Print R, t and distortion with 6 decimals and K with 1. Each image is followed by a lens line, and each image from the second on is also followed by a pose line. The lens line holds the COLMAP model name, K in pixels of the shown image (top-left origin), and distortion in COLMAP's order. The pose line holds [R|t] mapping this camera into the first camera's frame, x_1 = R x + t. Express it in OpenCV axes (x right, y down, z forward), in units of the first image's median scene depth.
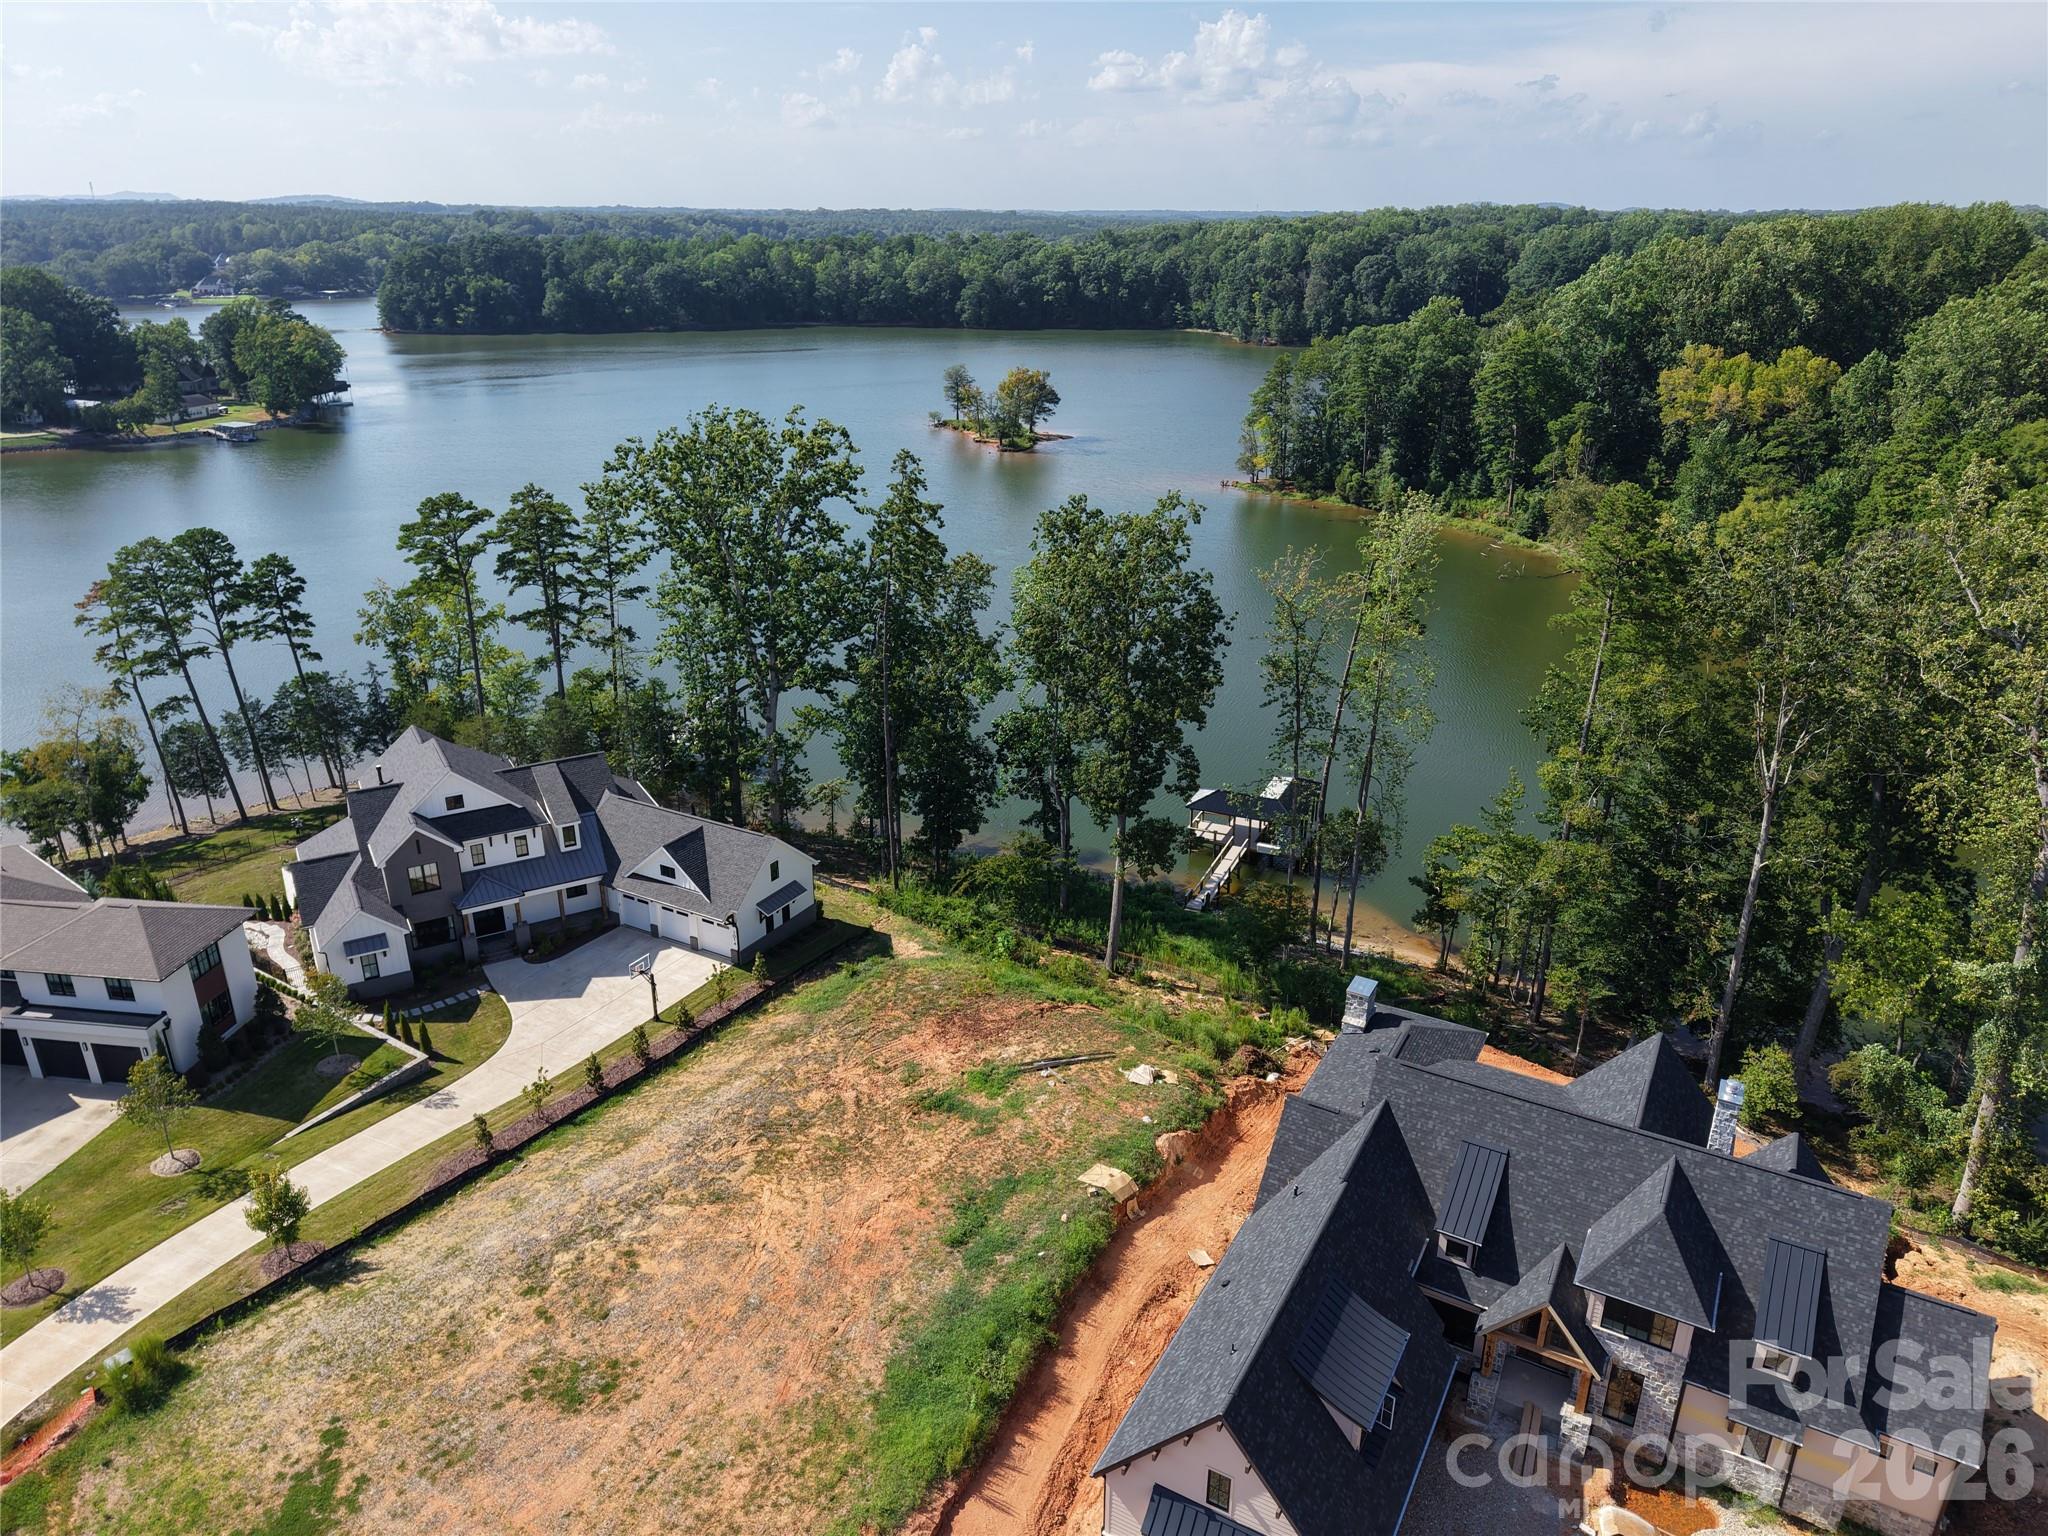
lens RADIAL K [[1368.7, 0, 1024.0], [0, 1368.7, 768.0], [0, 0, 1]] dist [0.033840, -0.033574]
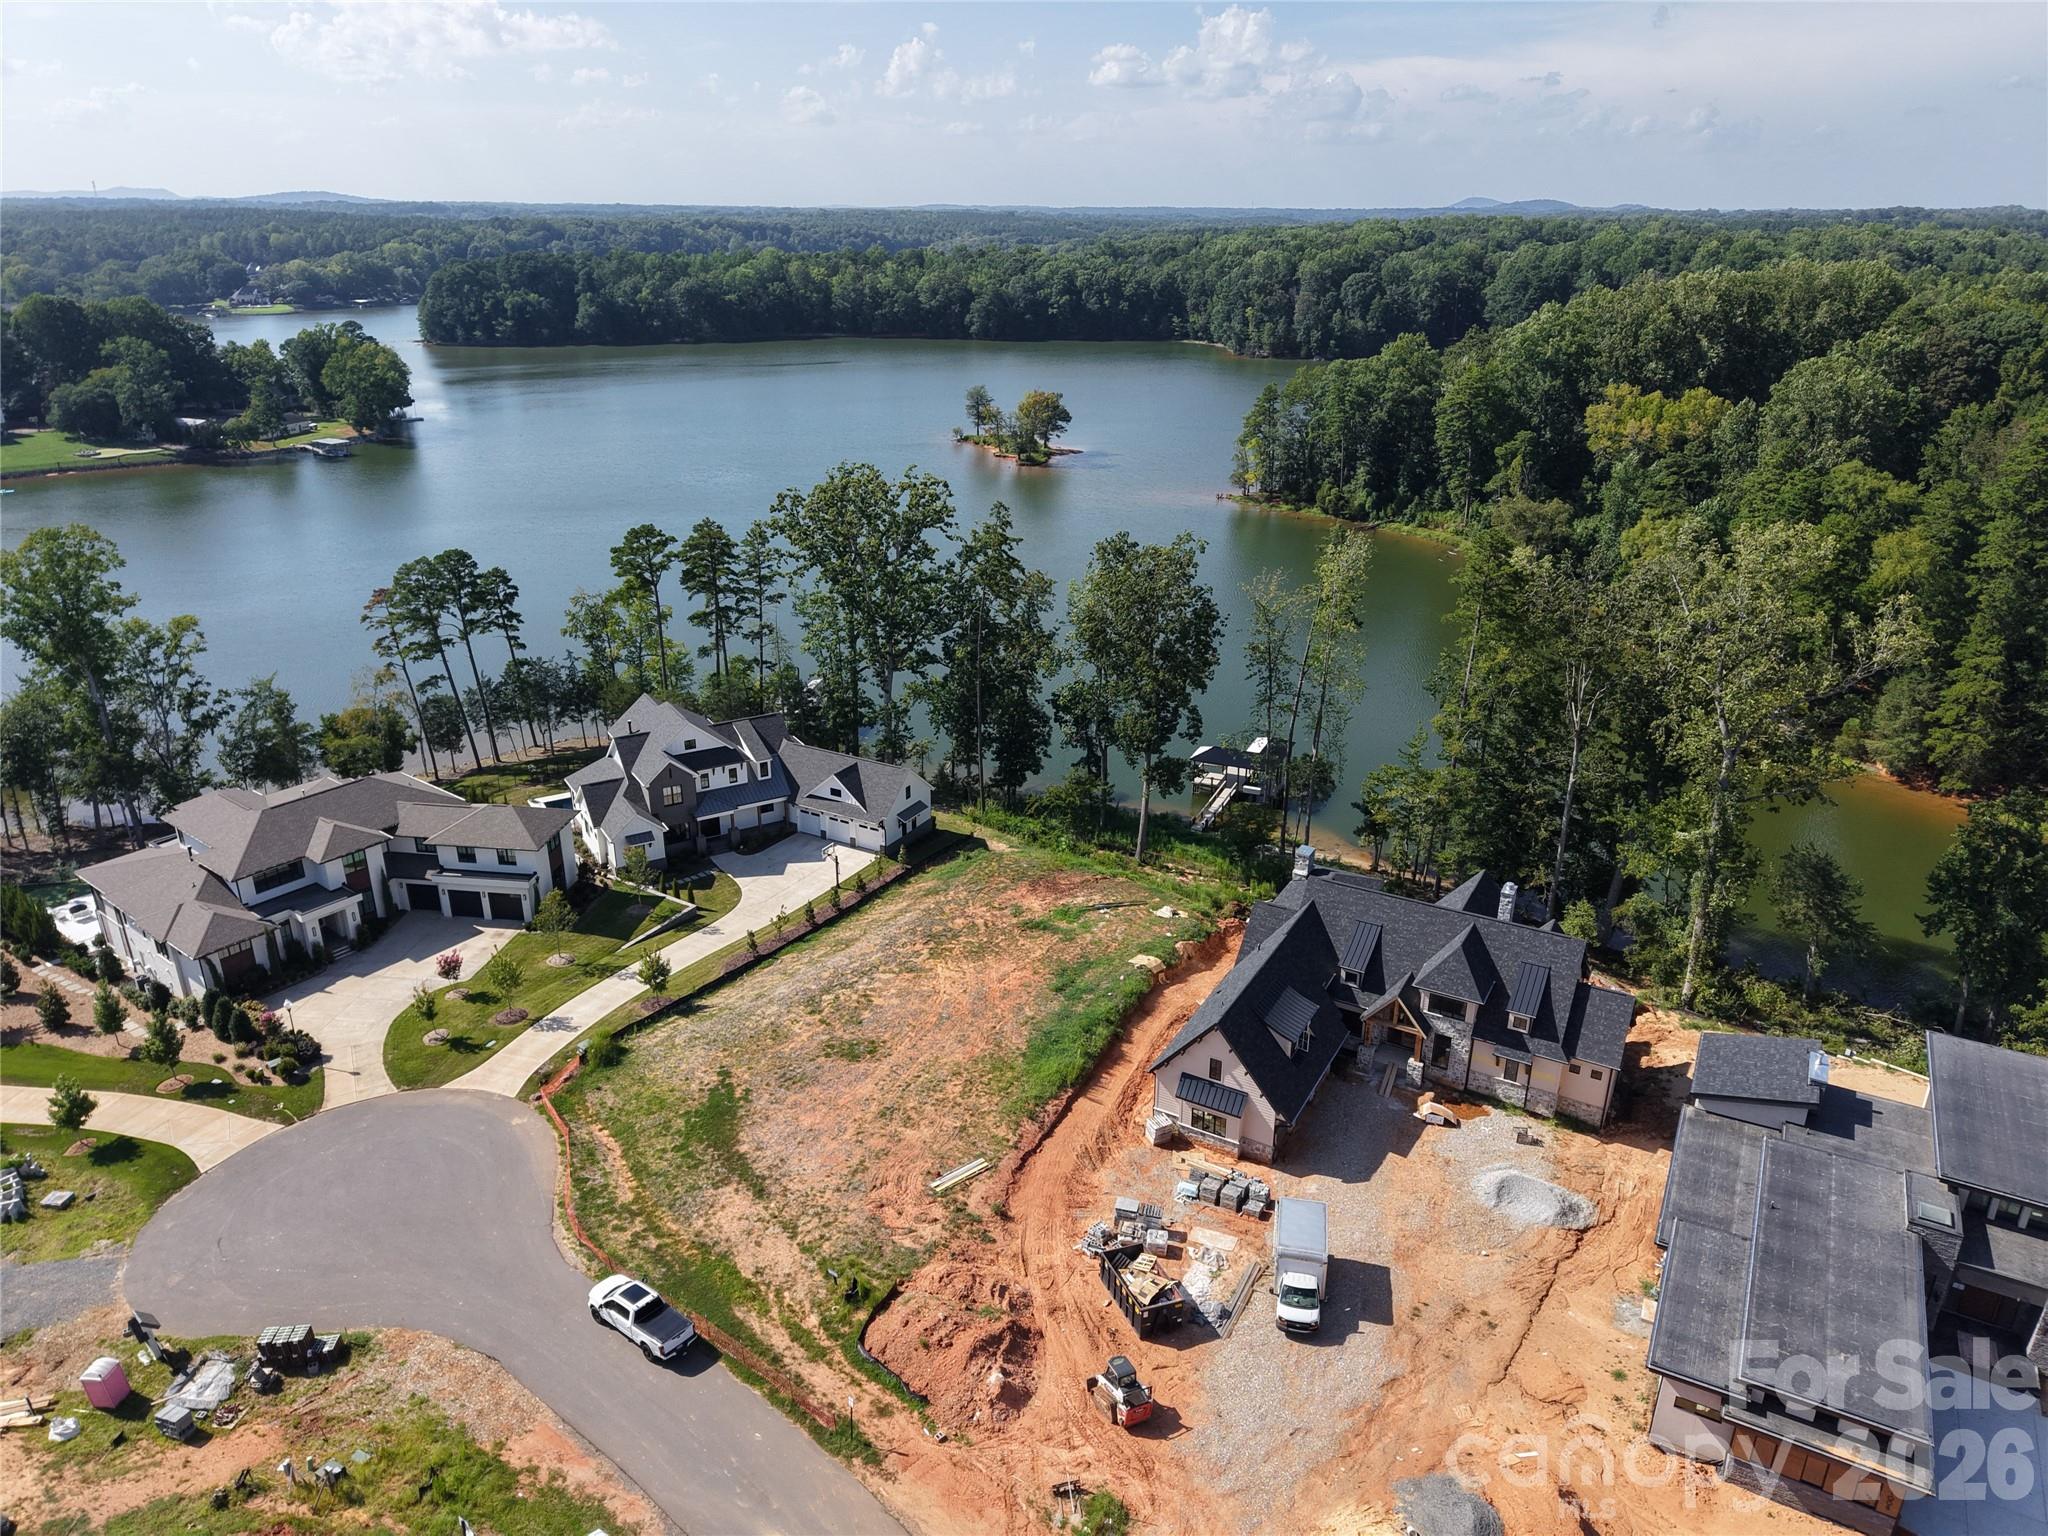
lens RADIAL K [[1366.5, 0, 1024.0], [0, 1366.5, 768.0], [0, 0, 1]] dist [0.091067, -0.177653]
pose [[0.999993, -0.001340, 0.003439, -0.063413], [0.001329, 0.999995, 0.002972, 0.044719], [-0.003442, -0.002968, 0.999990, -0.440223]]
